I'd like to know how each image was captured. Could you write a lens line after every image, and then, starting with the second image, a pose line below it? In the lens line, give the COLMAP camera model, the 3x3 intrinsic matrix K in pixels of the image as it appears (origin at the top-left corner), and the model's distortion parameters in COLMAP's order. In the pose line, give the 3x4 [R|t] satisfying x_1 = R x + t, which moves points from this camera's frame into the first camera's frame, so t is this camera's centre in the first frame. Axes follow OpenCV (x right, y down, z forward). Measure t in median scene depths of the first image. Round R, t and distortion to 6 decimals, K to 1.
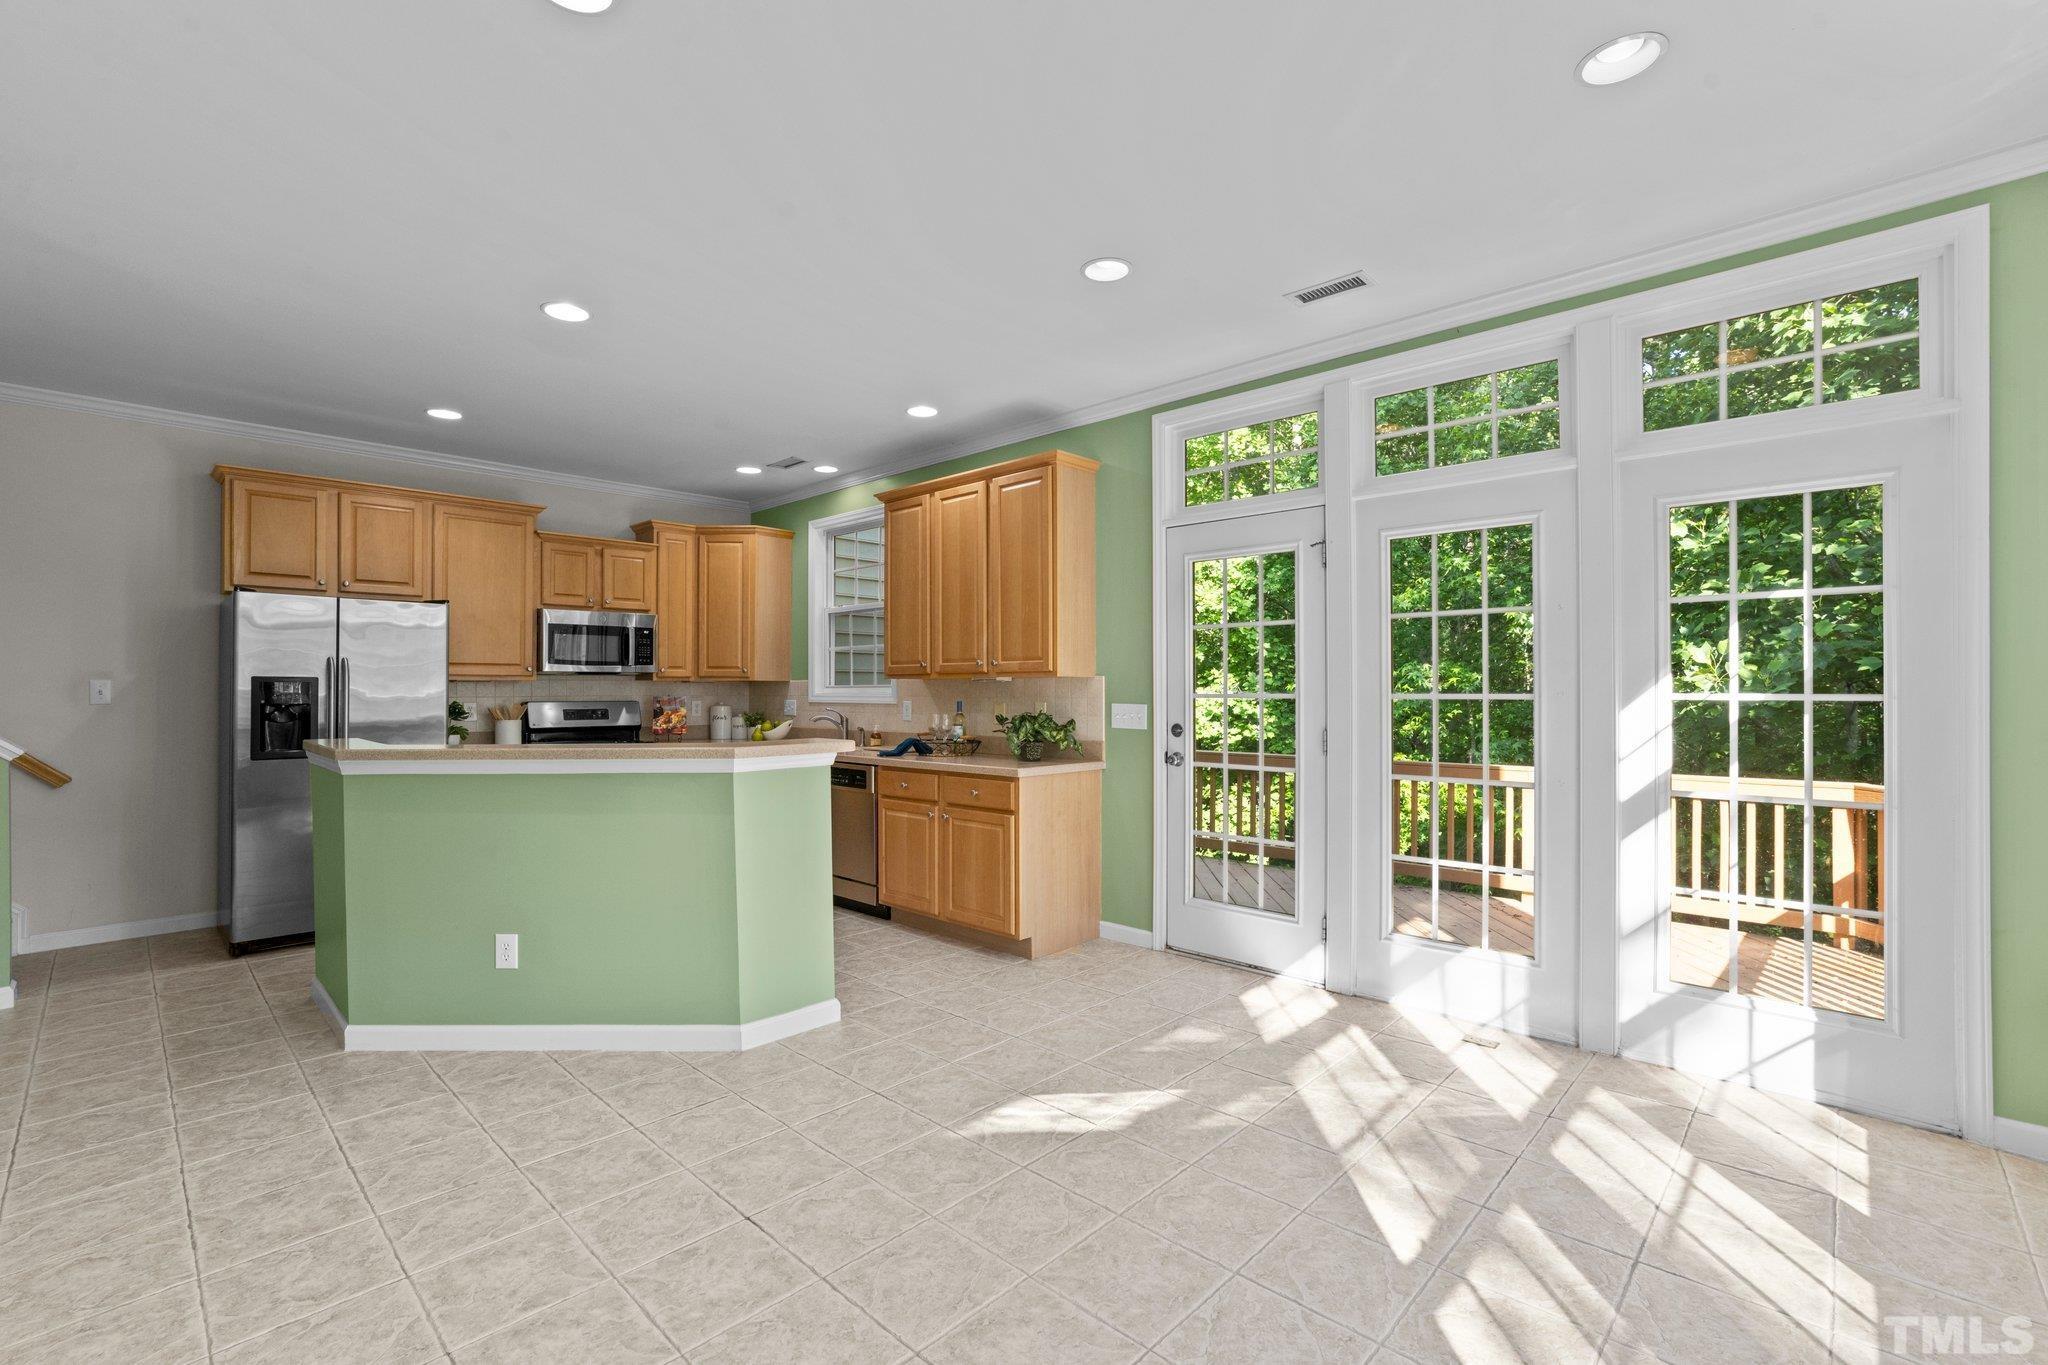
lens RADIAL K [[890.2, 0, 1014.5], [0, 890.2, 686.4], [0, 0, 1]] dist [-0.035918, 0.006369]
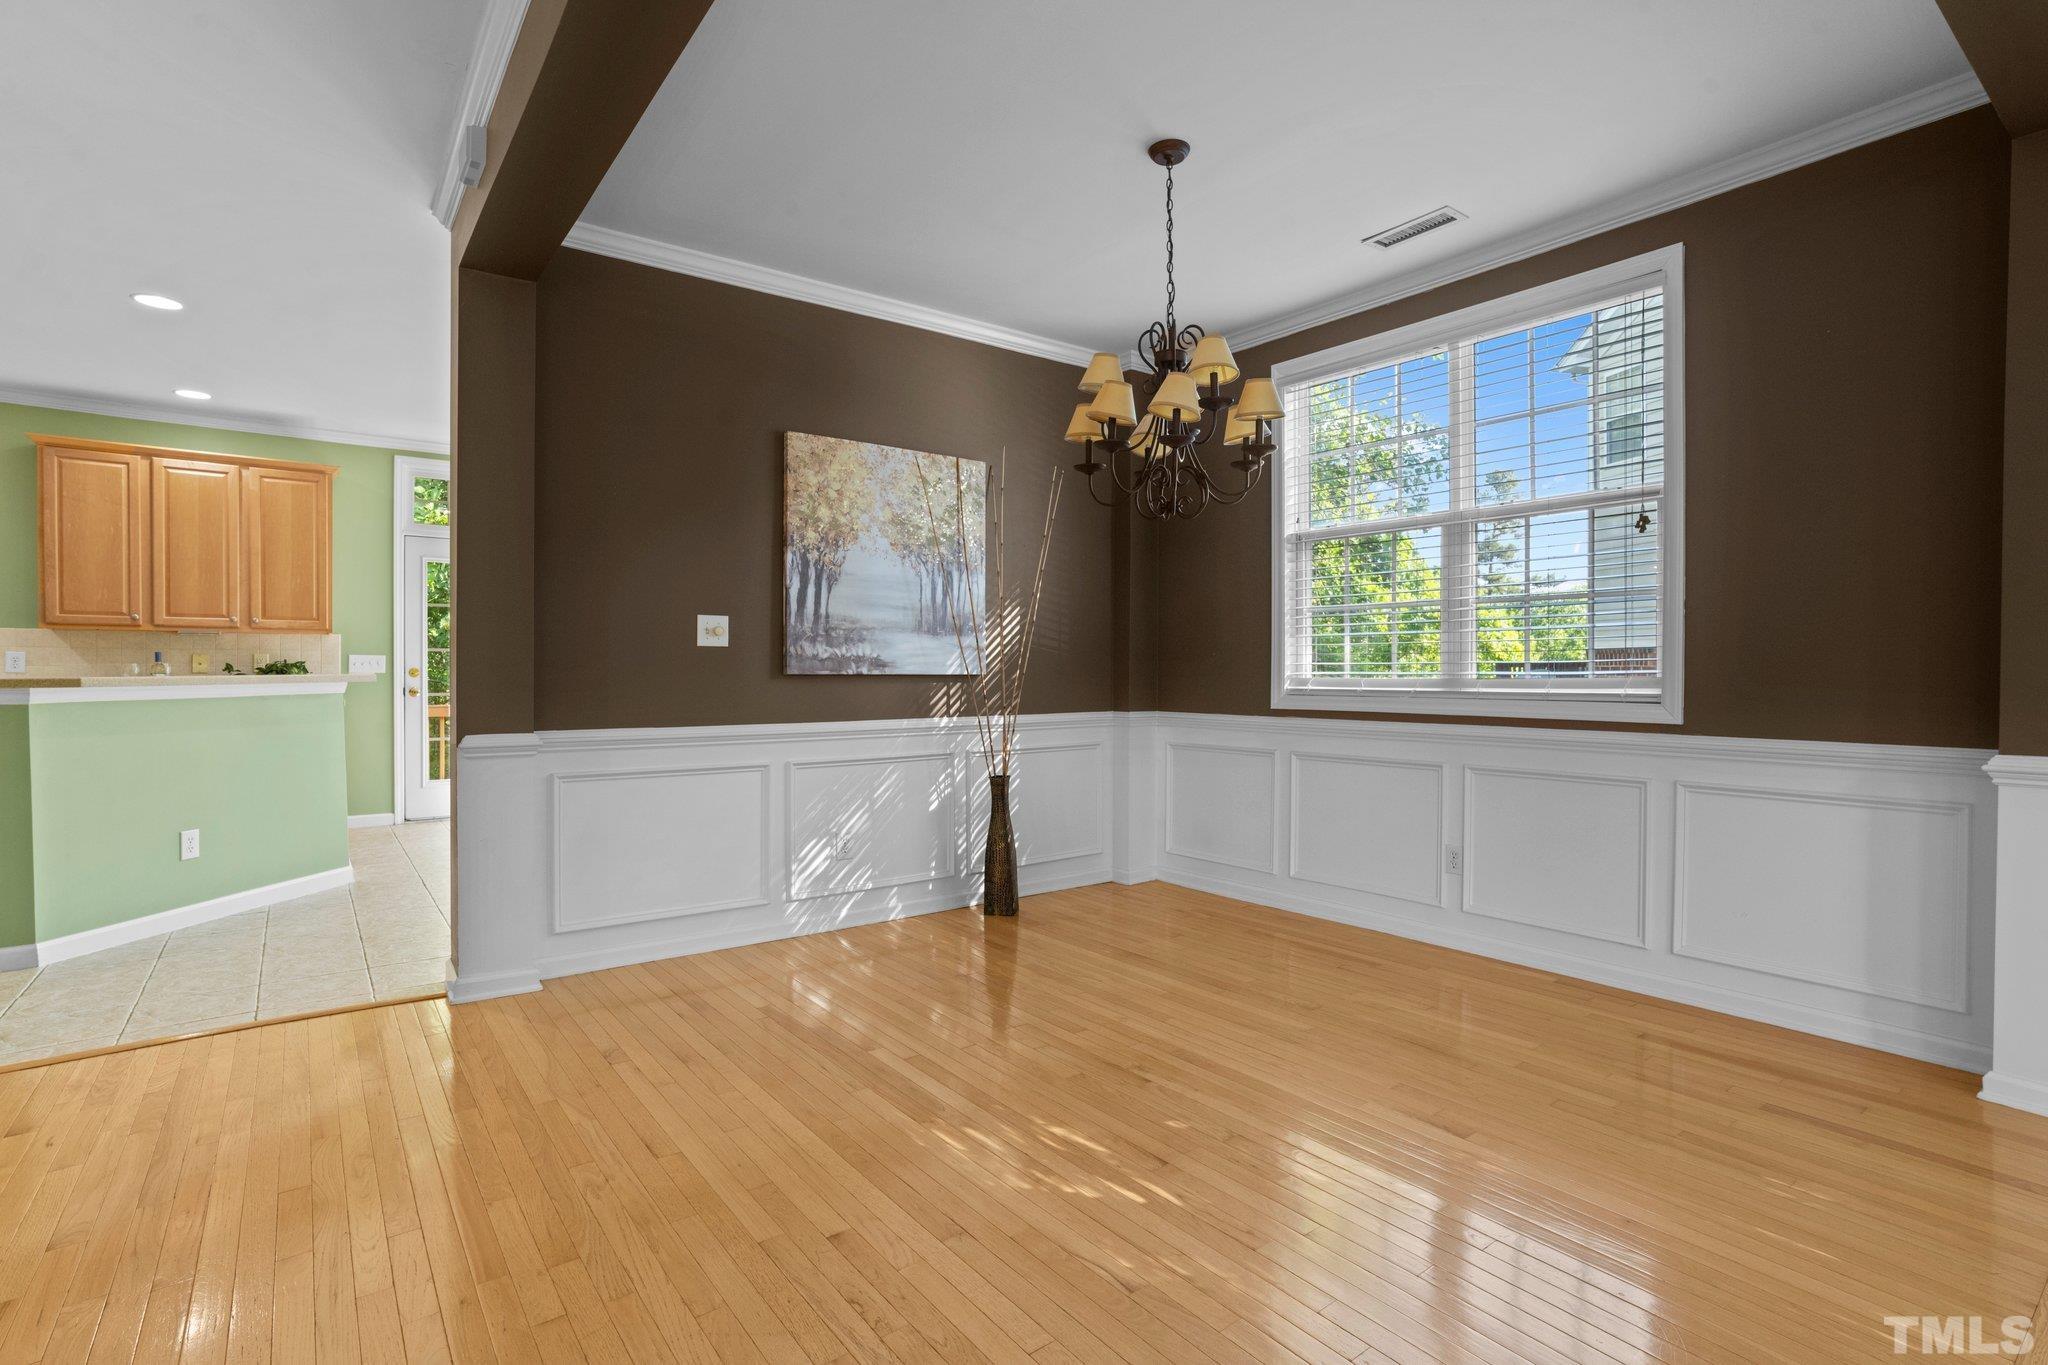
lens RADIAL K [[975.2, 0, 1019.0], [0, 975.2, 677.8], [0, 0, 1]] dist [-0.002299, 0.000033]
pose [[0.161094, -0.007592, 0.986910, -0.976798], [-0.008447, 0.999923, 0.009071, 0.026554], [-0.986903, -0.009797, 0.161018, -0.202273]]
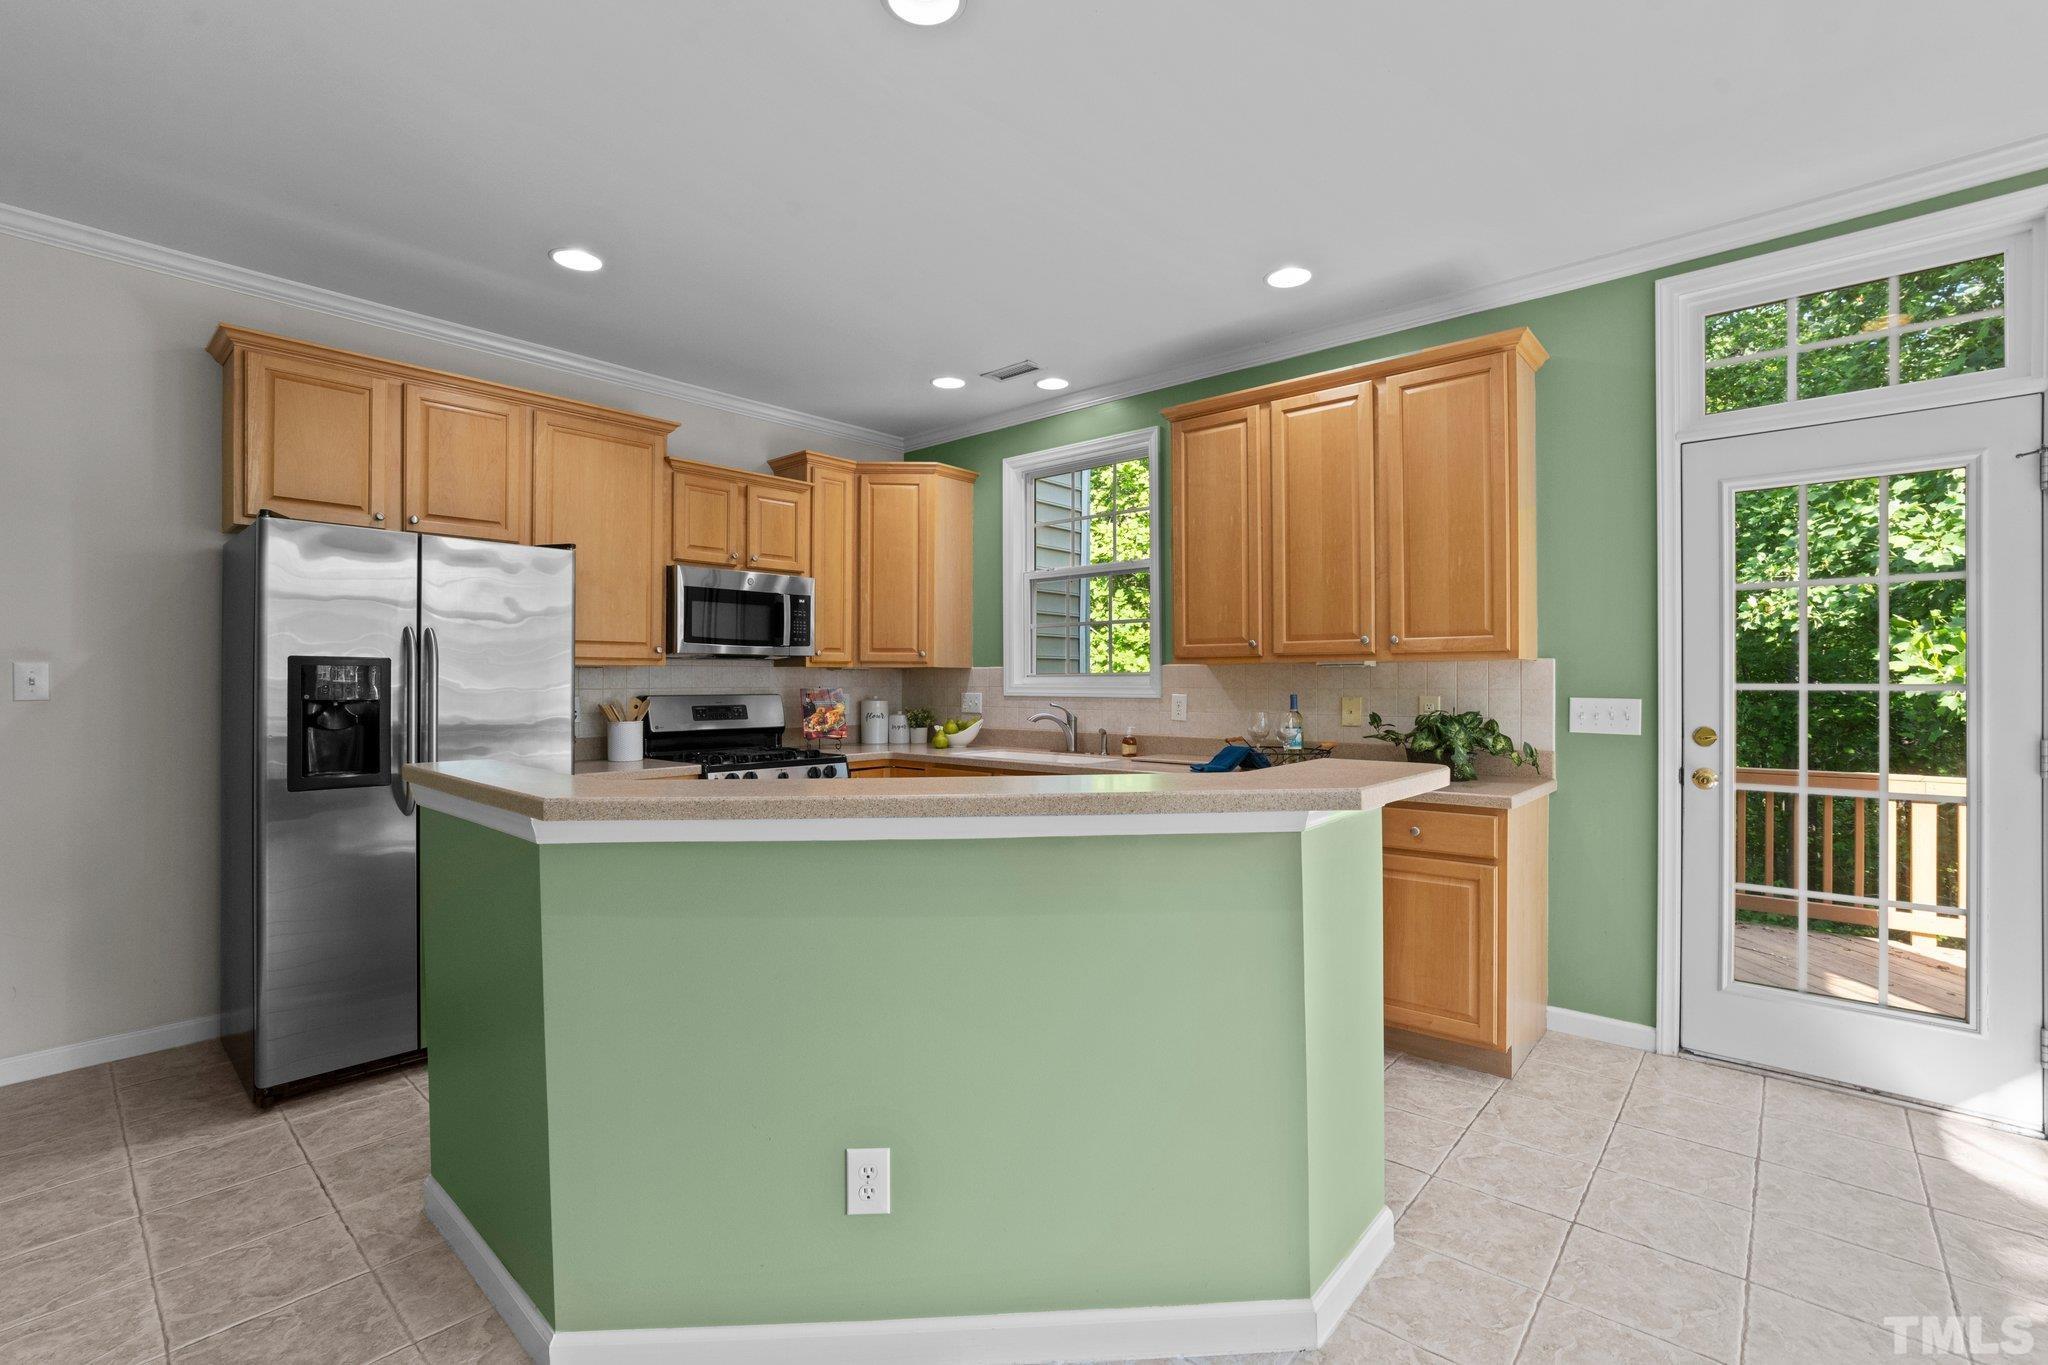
lens RADIAL K [[890.2, 0, 1021.8], [0, 890.2, 681.3], [0, 0, 1]] dist [-0.035918, 0.006369]
pose [[0.999075, 0.000014, 0.042994, -0.288040], [-0.000222, 0.999988, 0.004816, 0.002500], [-0.042994, -0.004821, 0.999064, 0.270290]]
